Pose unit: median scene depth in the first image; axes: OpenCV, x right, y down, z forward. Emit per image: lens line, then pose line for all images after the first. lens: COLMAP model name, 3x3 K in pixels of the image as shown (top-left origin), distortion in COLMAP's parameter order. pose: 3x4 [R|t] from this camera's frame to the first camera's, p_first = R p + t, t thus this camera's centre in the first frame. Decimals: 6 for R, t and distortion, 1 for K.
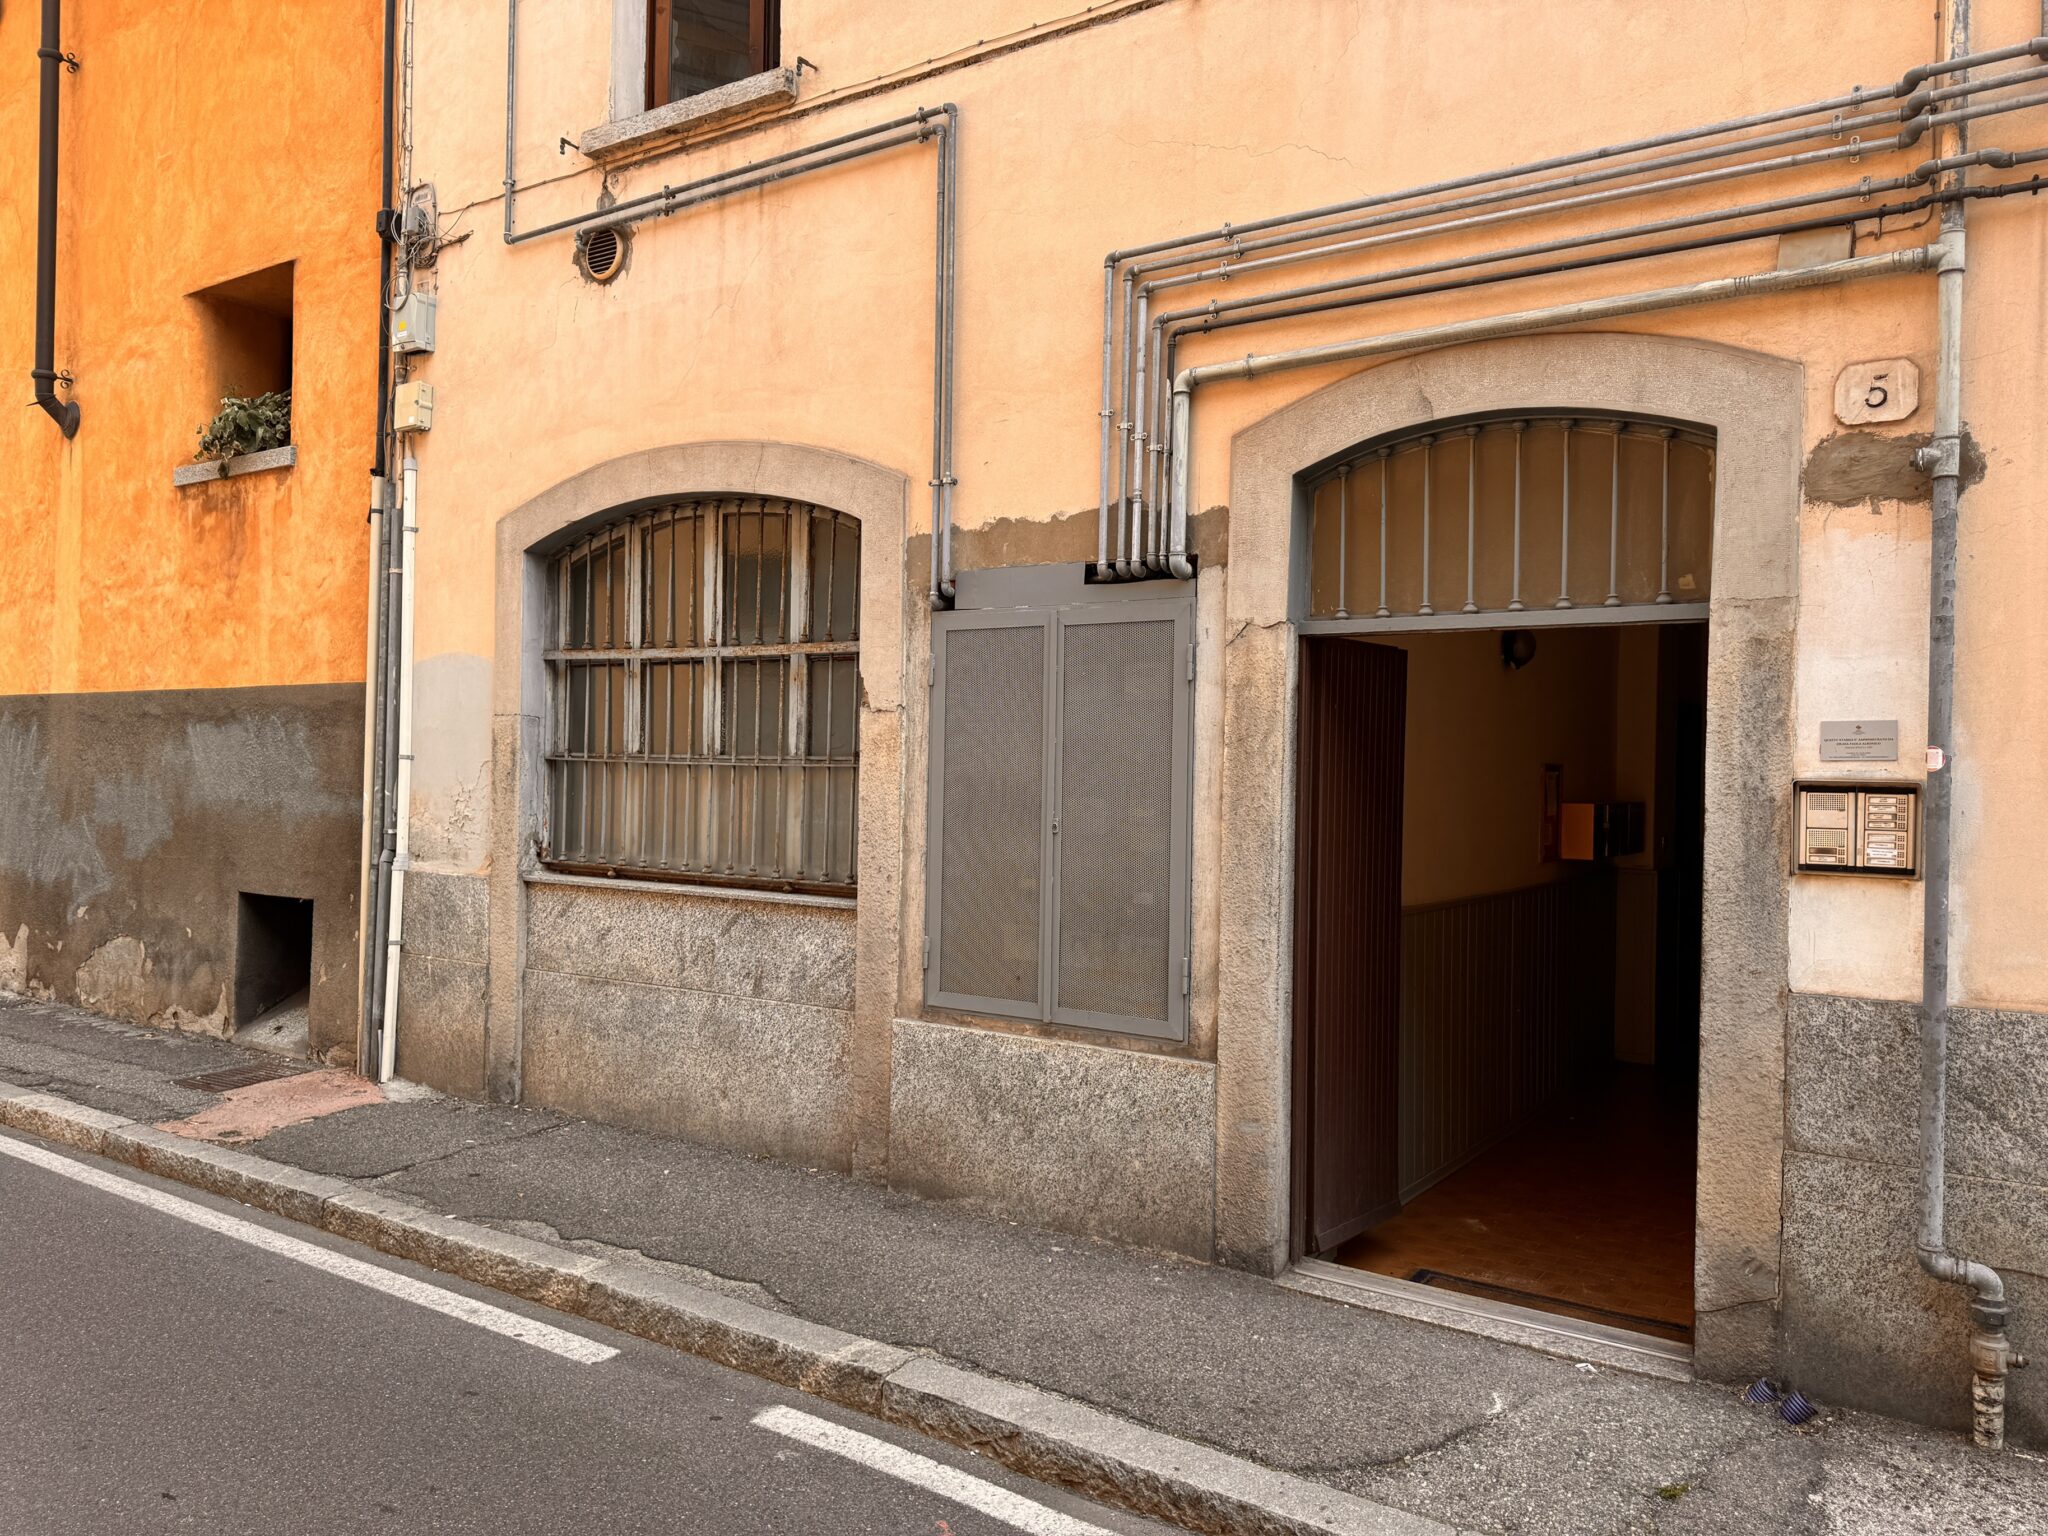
lens RADIAL K [[1447.5, 0, 1021.1], [0, 1447.5, 776.1], [0, 0, 1]] dist [0.029598, -0.031217]
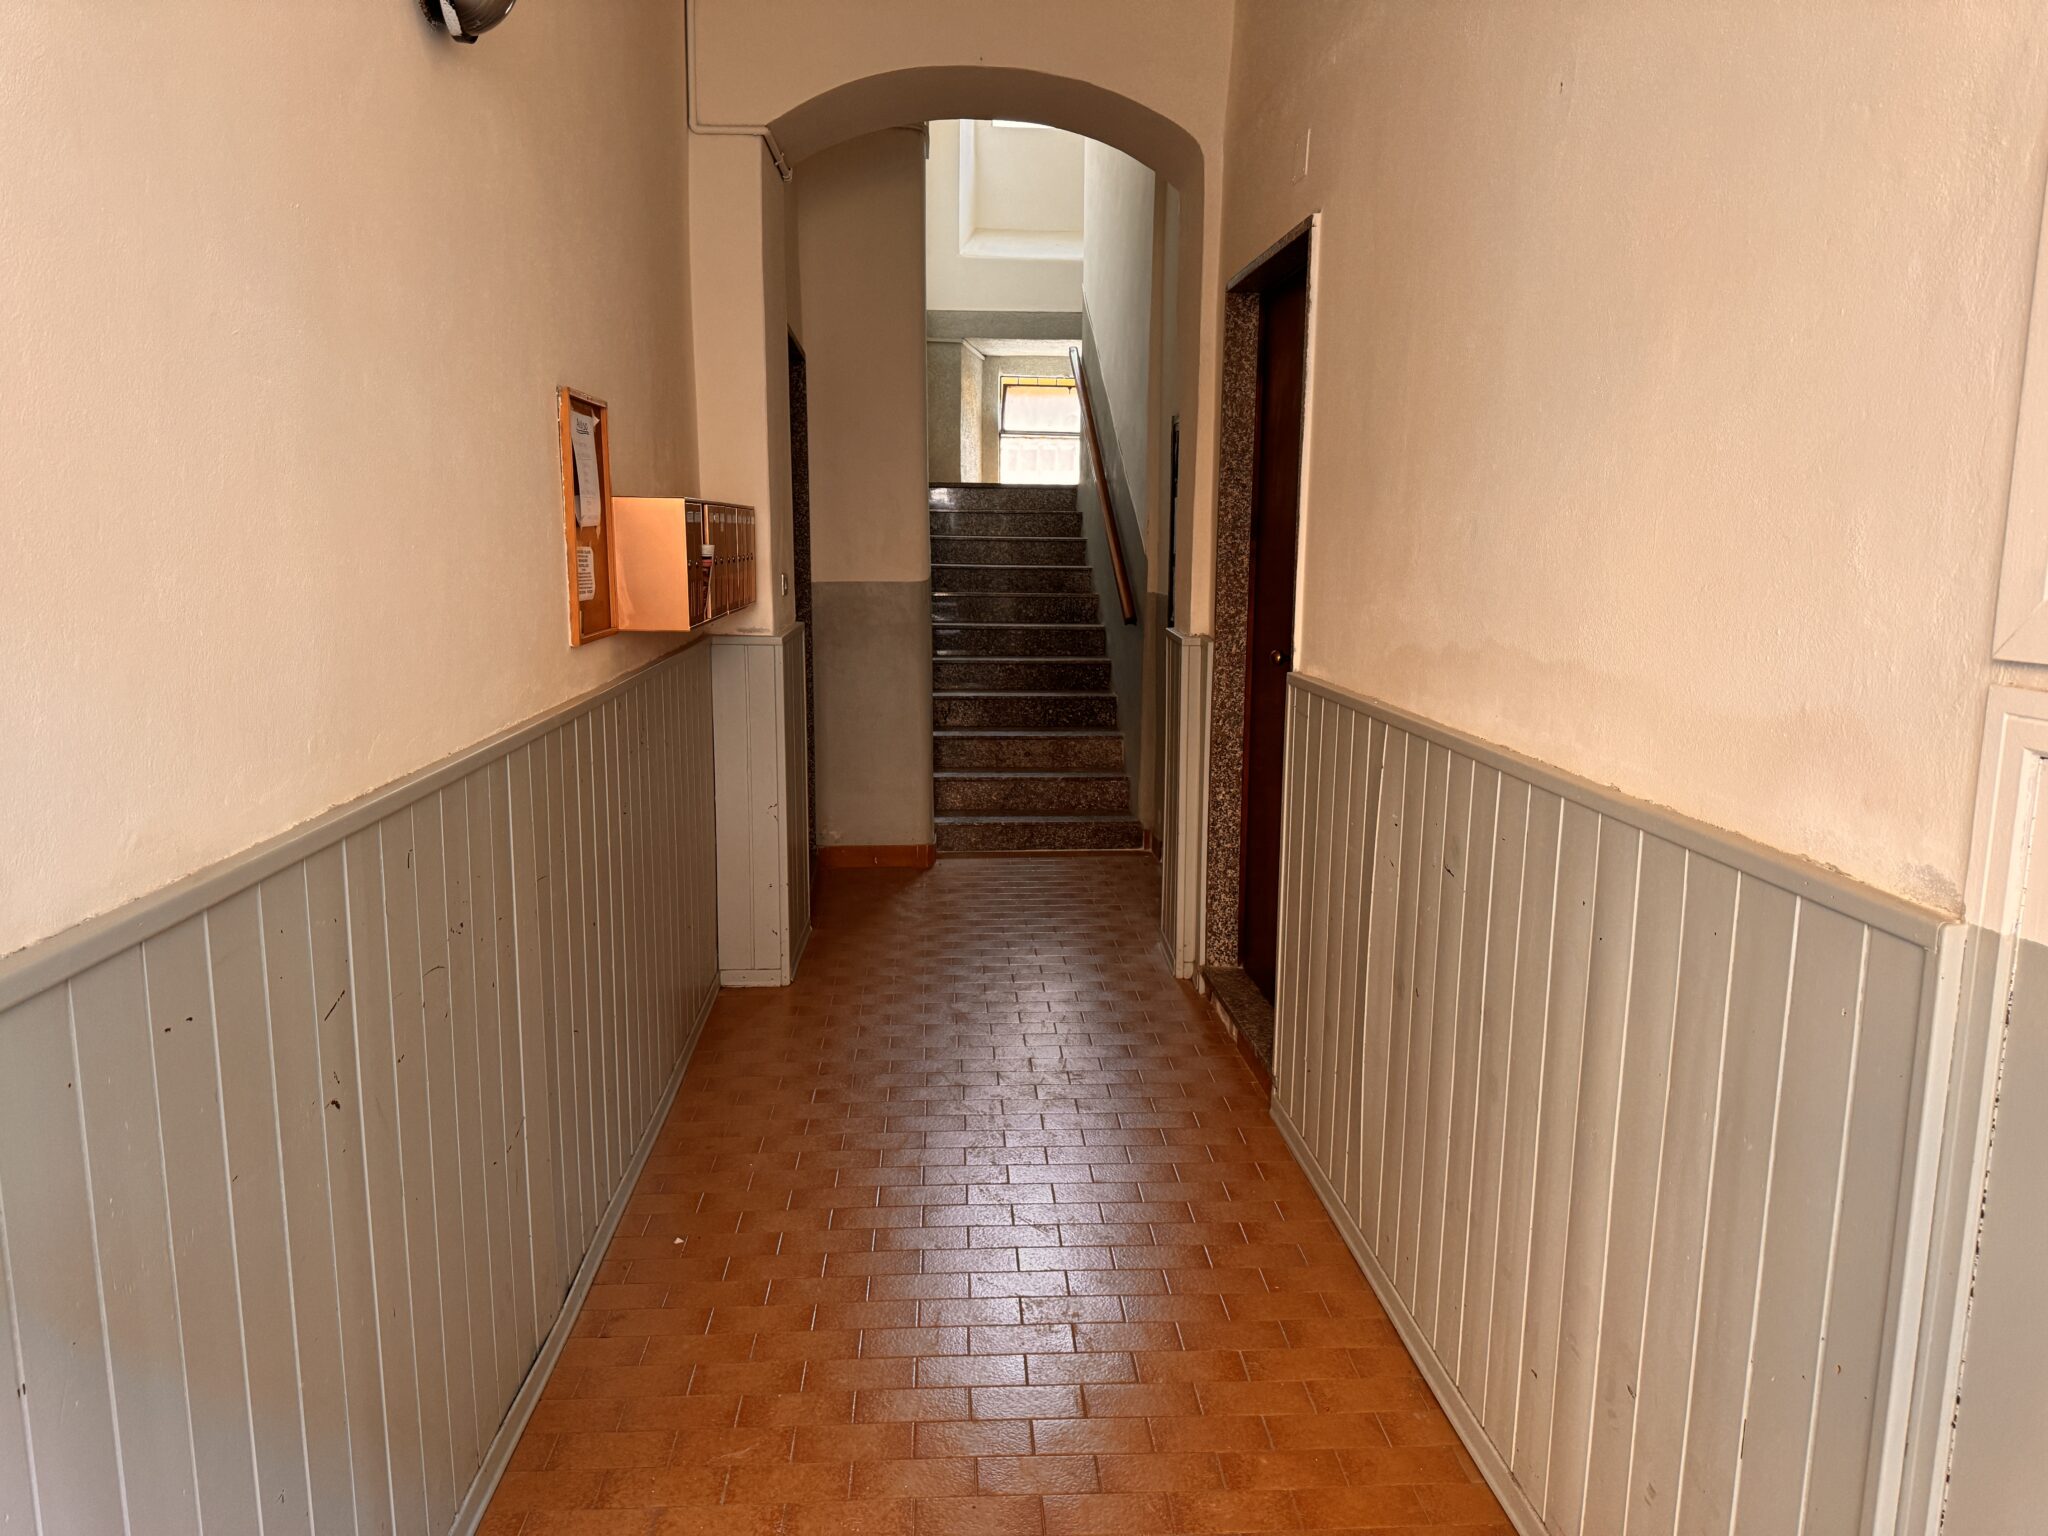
lens RADIAL K [[1468.9, 0, 1032.6], [0, 1468.9, 781.7], [0, 0, 1]] dist [0.060633, -0.058823]
pose [[0.784218, -0.114554, 0.609819, 0.359841], [0.005268, 0.984004, 0.178070, 0.043912], [-0.620463, -0.136433, 0.772277, 1.059978]]
